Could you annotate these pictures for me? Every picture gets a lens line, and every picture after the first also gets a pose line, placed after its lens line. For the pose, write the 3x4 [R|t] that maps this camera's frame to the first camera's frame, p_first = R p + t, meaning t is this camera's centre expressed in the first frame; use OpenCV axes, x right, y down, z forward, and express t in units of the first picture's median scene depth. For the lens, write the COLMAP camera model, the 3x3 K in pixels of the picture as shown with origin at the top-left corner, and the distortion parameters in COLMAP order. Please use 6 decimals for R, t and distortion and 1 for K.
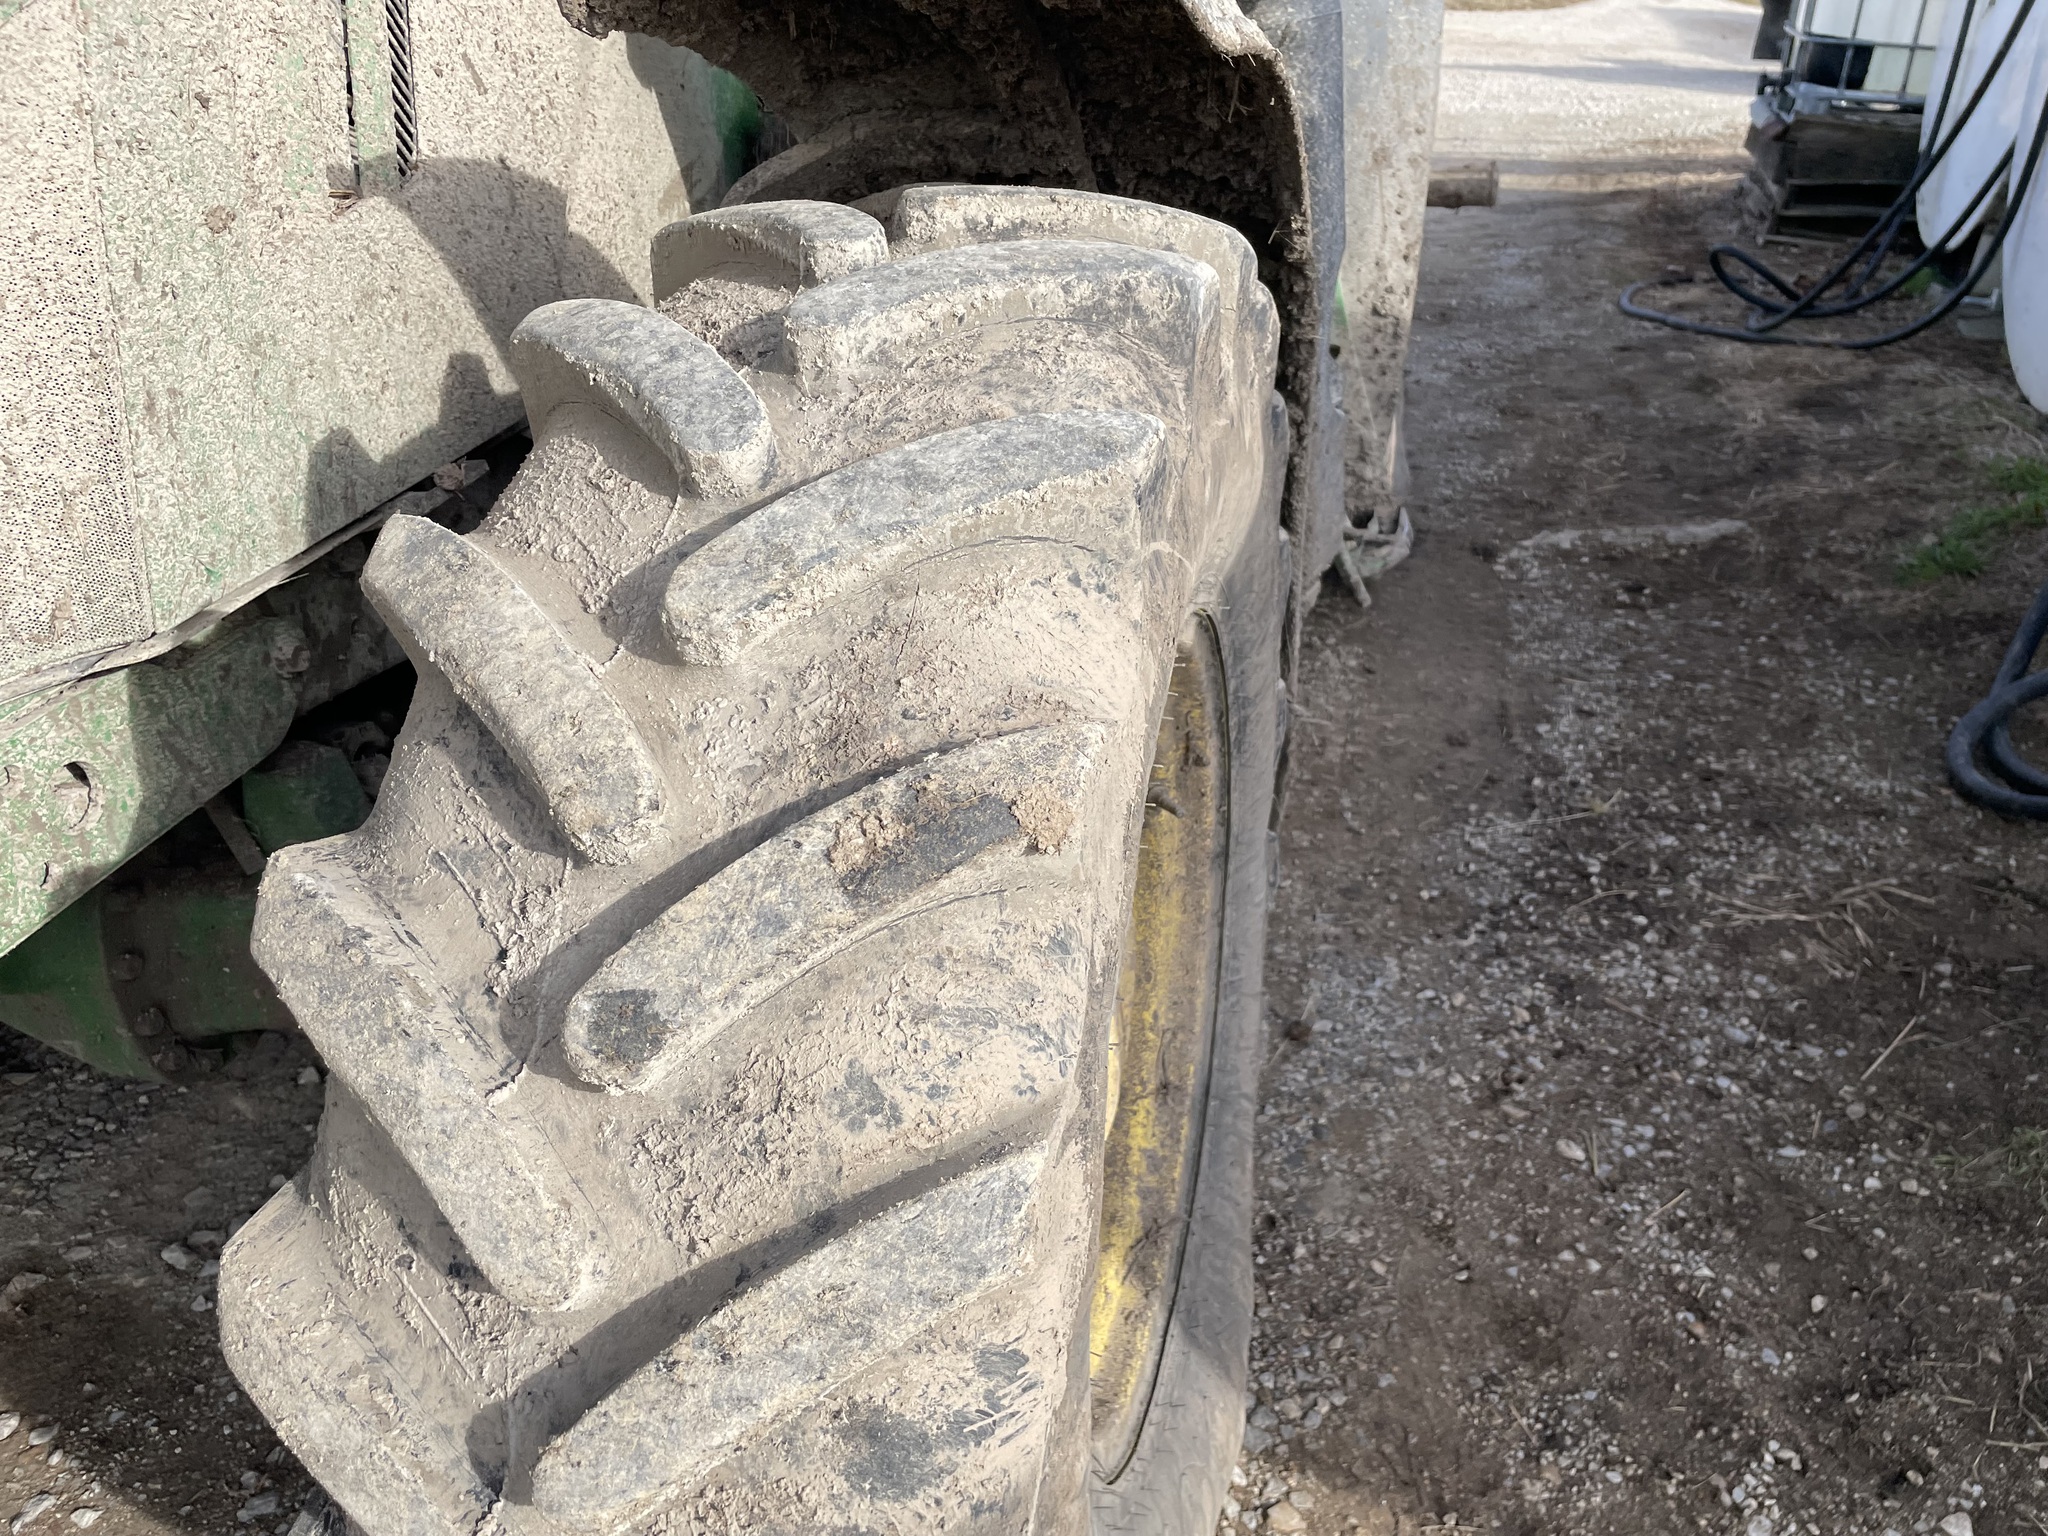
lens RADIAL K [[1537.7, 0, 1025.2], [0, 1537.7, 732.5], [0, 0, 1]] dist [0.085343, -0.102878]
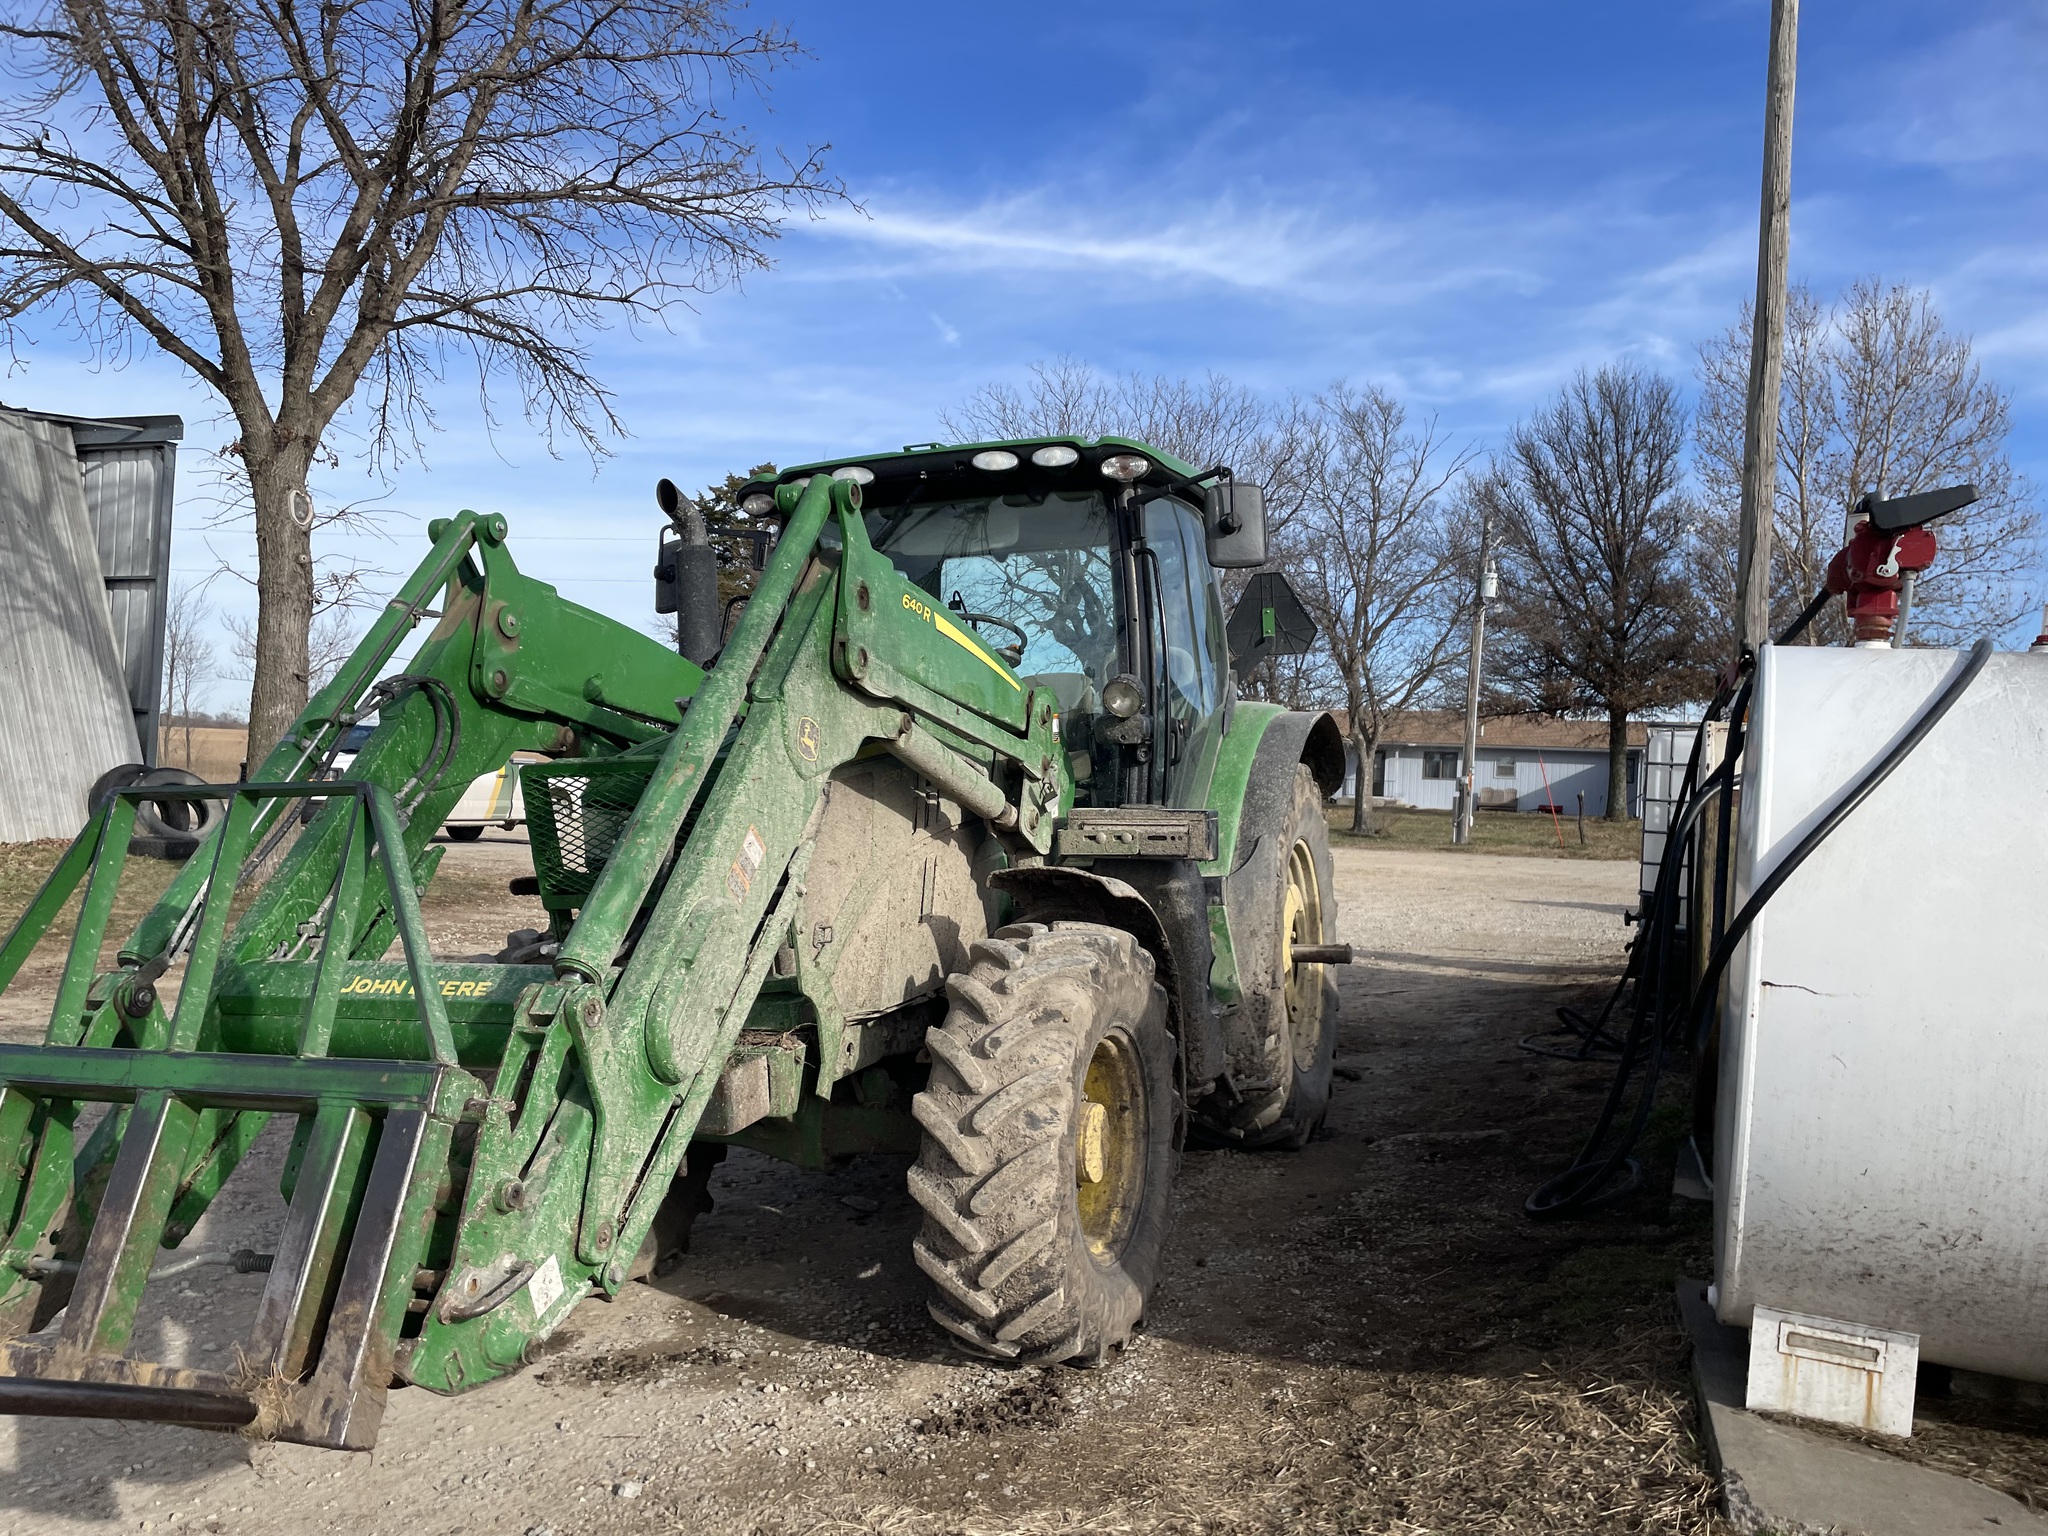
lens RADIAL K [[1530.0, 0, 1024.0], [0, 1530.0, 768.0], [0, 0, 1]] dist [0.091910, -0.116590]
pose [[0.992218, 0.018801, -0.123087, 0.379172], [-0.073632, 0.885763, -0.458260, 1.310130], [0.100410, 0.463756, 0.880254, -3.155613]]
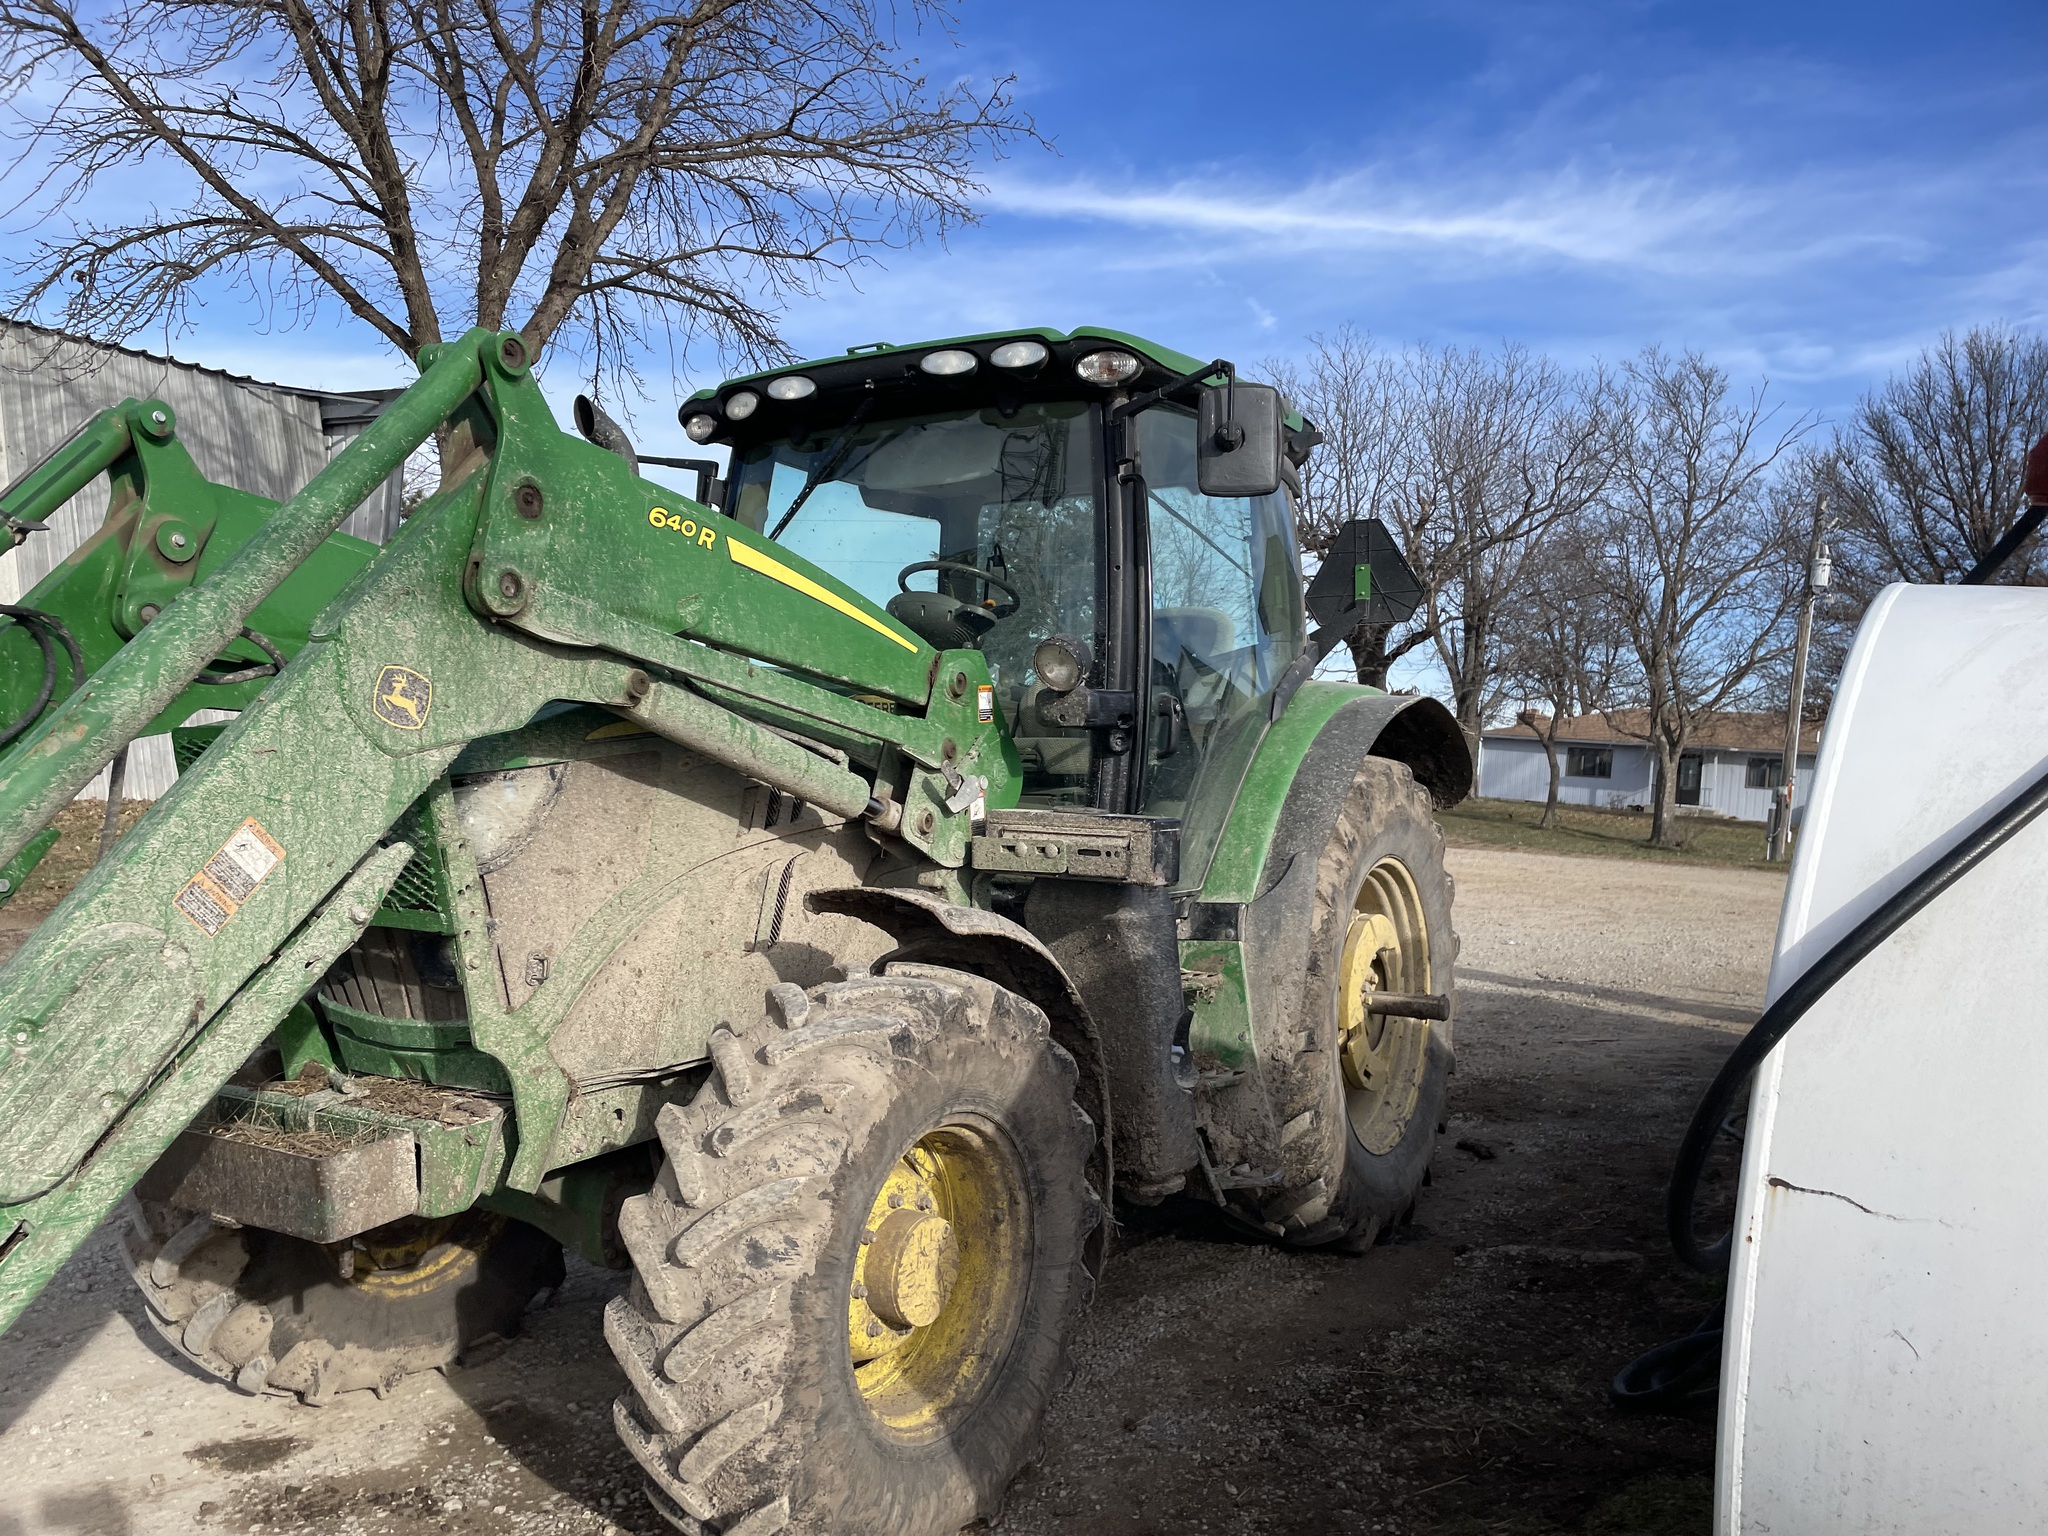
lens RADIAL K [[1533.1, 0, 1030.5], [0, 1533.1, 773.0], [0, 0, 1]] dist [0.085360, -0.104163]
pose [[0.950852, 0.052723, -0.305124, 1.193675], [-0.185540, 0.885920, -0.425114, 0.637735], [0.247902, 0.460833, 0.852161, -1.925816]]
